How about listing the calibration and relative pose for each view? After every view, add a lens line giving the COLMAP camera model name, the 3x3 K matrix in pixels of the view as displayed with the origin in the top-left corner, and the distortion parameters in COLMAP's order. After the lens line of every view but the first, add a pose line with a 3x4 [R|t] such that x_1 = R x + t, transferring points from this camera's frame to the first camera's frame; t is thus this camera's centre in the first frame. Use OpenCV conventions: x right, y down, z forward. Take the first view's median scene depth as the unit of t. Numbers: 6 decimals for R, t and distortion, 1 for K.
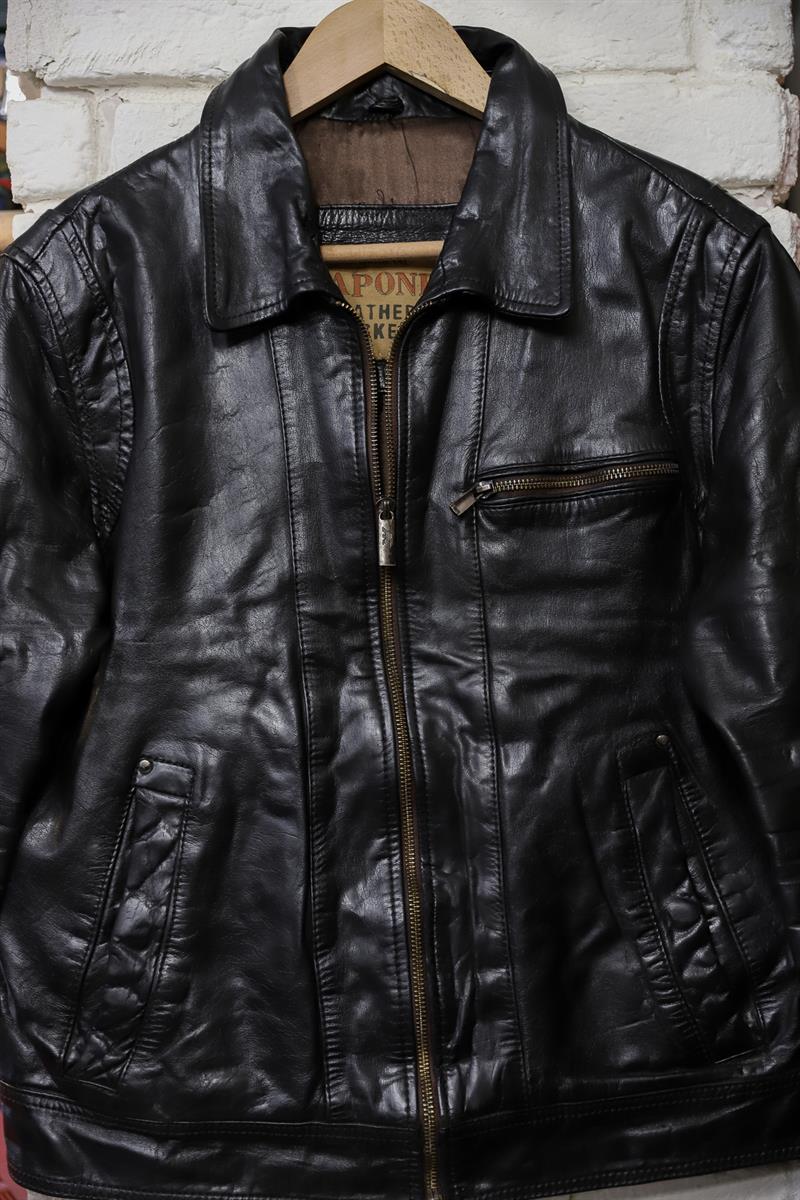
lens RADIAL K [[1613.8, 0, 405.7], [0, 1613.8, 629.4], [0, 0, 1]] dist [-0.008825, 0.000000]
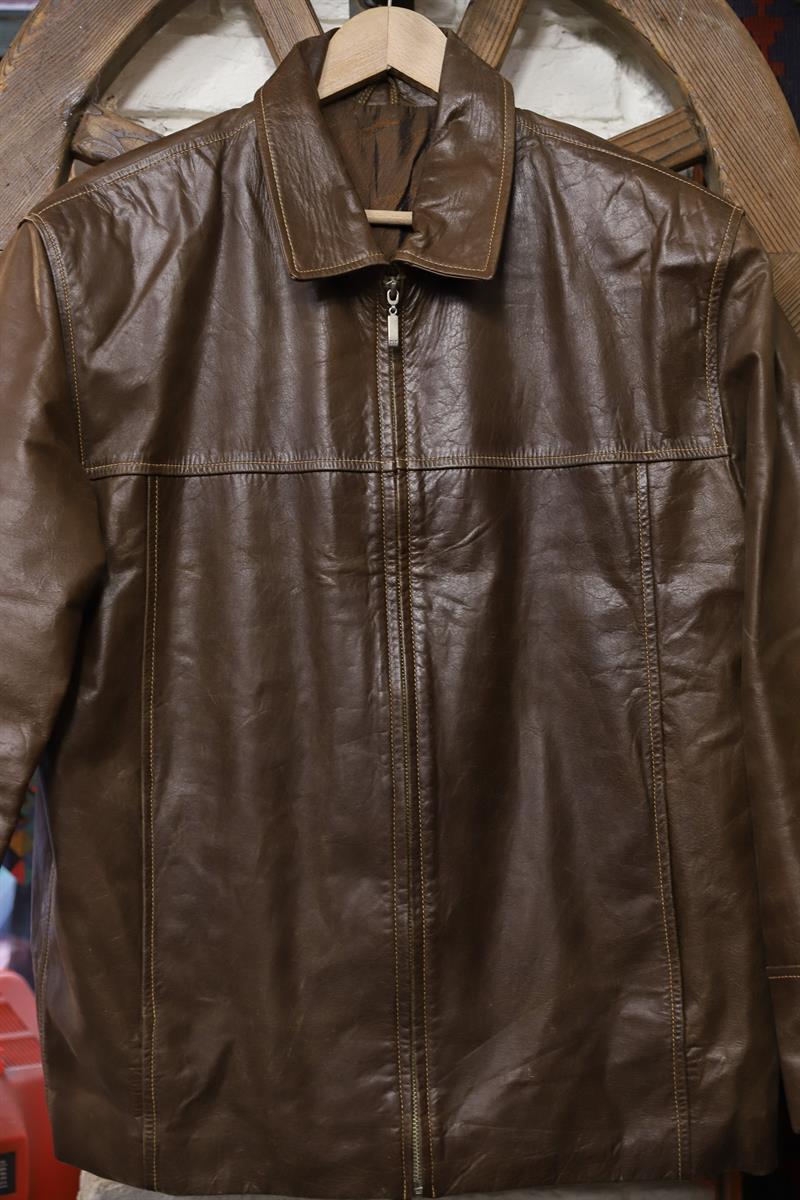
lens RADIAL K [[1723.2, 0, 404.1], [0, 1723.2, 616.6], [0, 0, 1]] dist [-0.013592, 0.000000]
pose [[0.998811, 0.019530, 0.044674, -0.047031], [-0.018755, 0.999668, -0.017695, 0.073310], [-0.045005, 0.016836, 0.998845, -0.352264]]
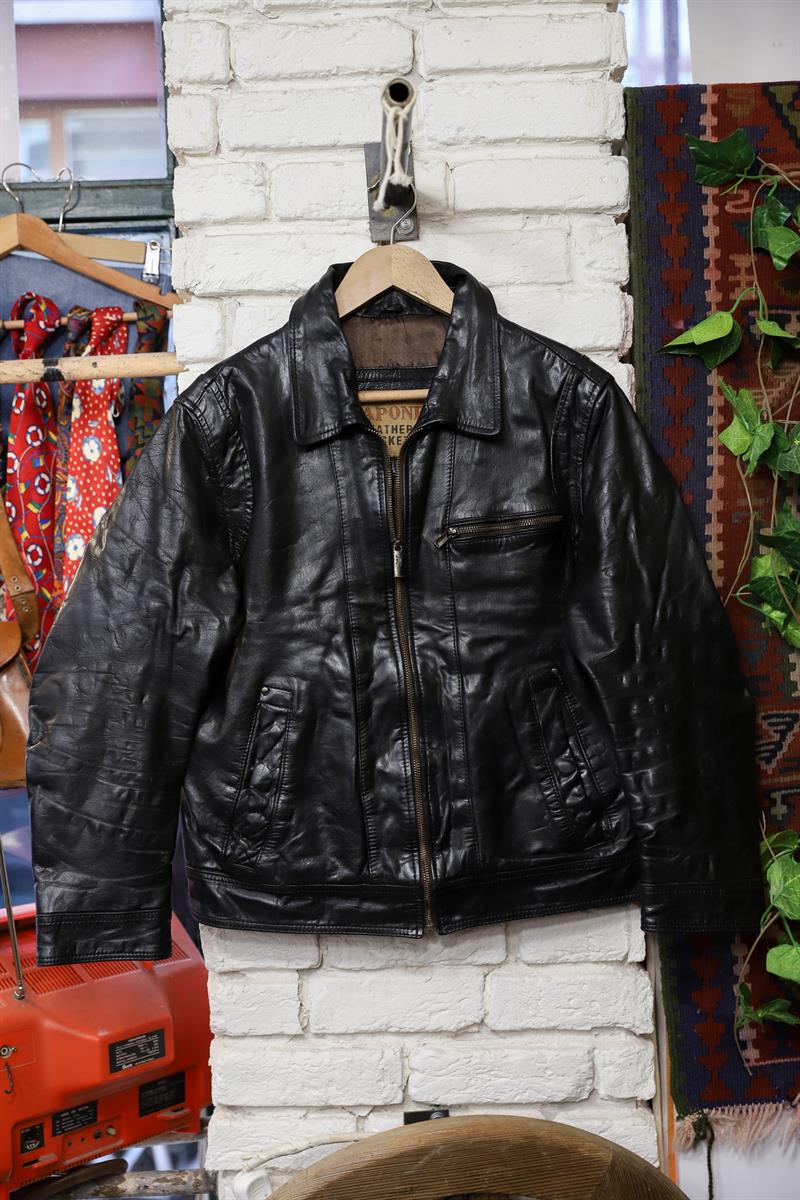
lens RADIAL K [[1397.9, 0, 401.3], [0, 1397.9, 605.1], [0, 0, 1]] dist [-0.001507, 0.000000]
pose [[0.999852, -0.014517, 0.009276, -0.023319], [0.013988, 0.998403, 0.054737, -0.091701], [-0.010056, -0.054599, 0.998458, -0.537804]]
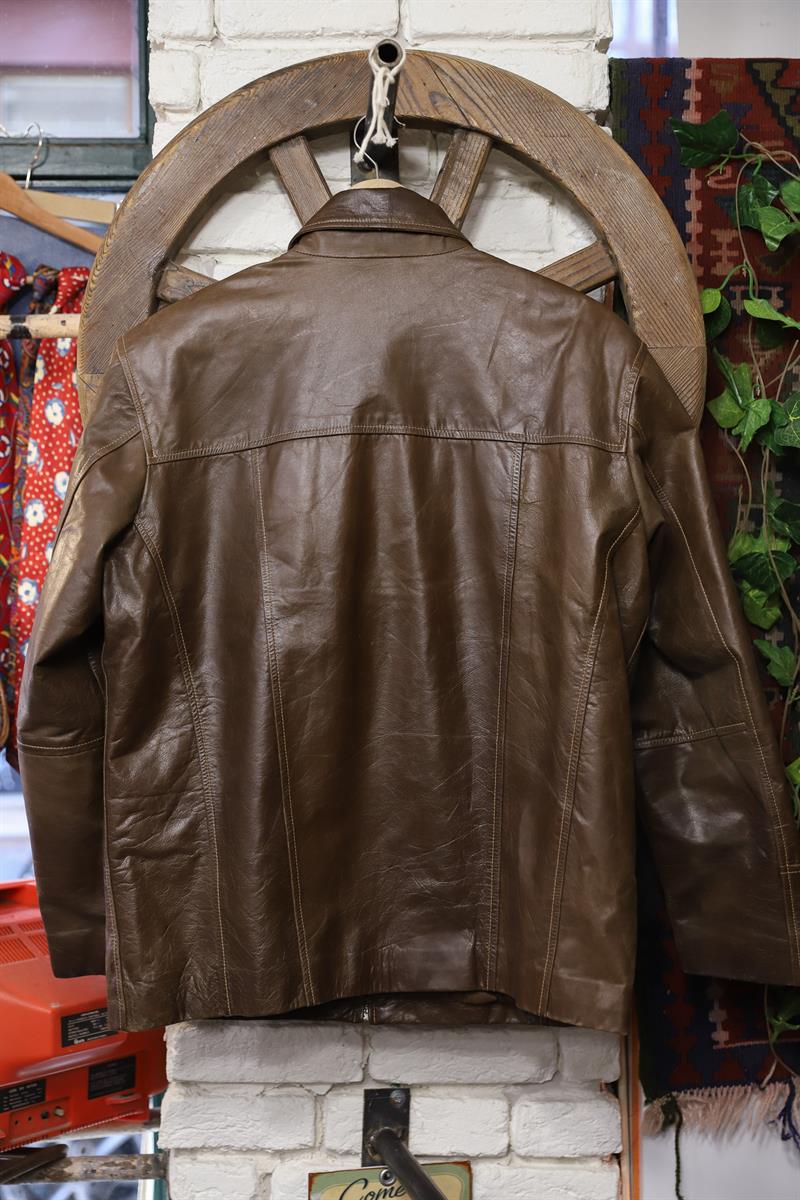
lens RADIAL K [[1551.6, 0, 404.7], [0, 1551.6, 611.2], [0, 0, 1]] dist [-0.013234, 0.000000]
pose [[0.998998, 0.010190, 0.043578, -0.048755], [-0.011785, 0.999265, 0.036484, -0.024829], [-0.043174, -0.036961, 0.998384, -0.687599]]
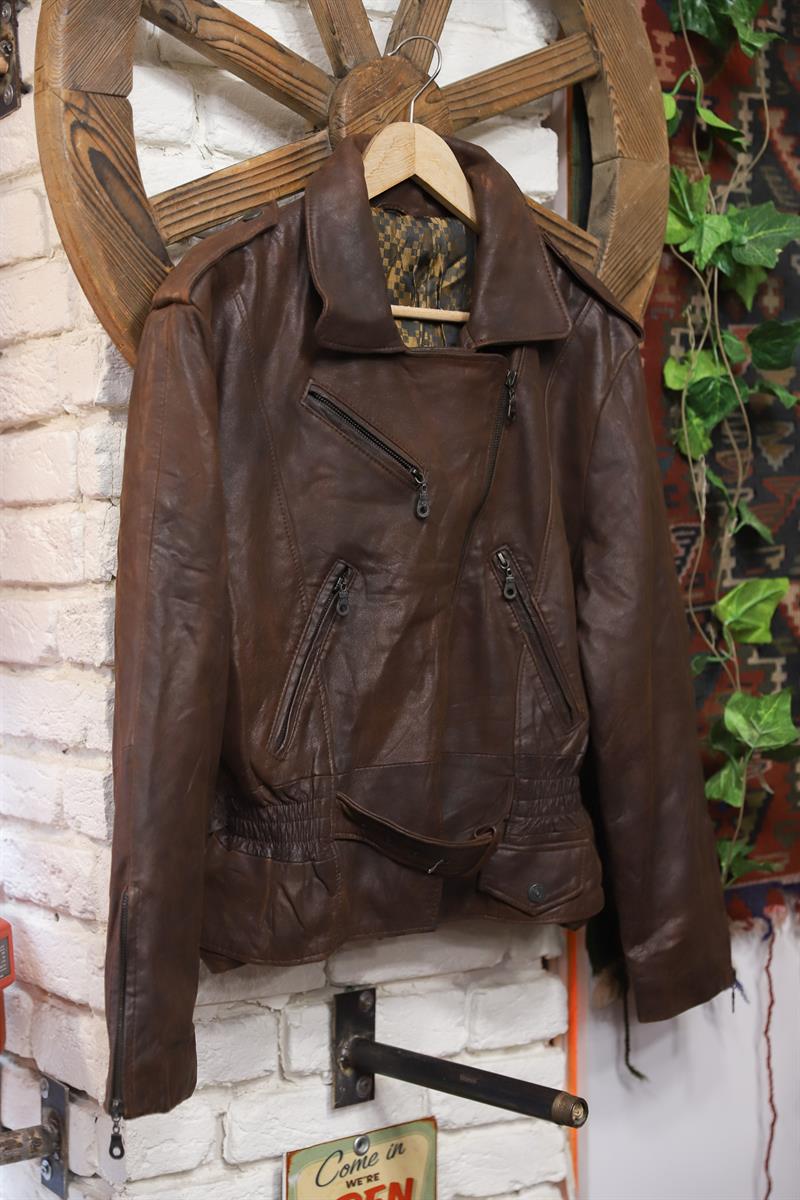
lens RADIAL K [[1949.4, 0, 382.7], [0, 1949.4, 621.6], [0, 0, 1]] dist [-0.014830, 0.000000]
pose [[0.828090, -0.012352, 0.560459, -1.006730], [-0.020043, 0.998466, 0.051619, 0.123430], [-0.560237, -0.053979, 0.826572, -0.510714]]
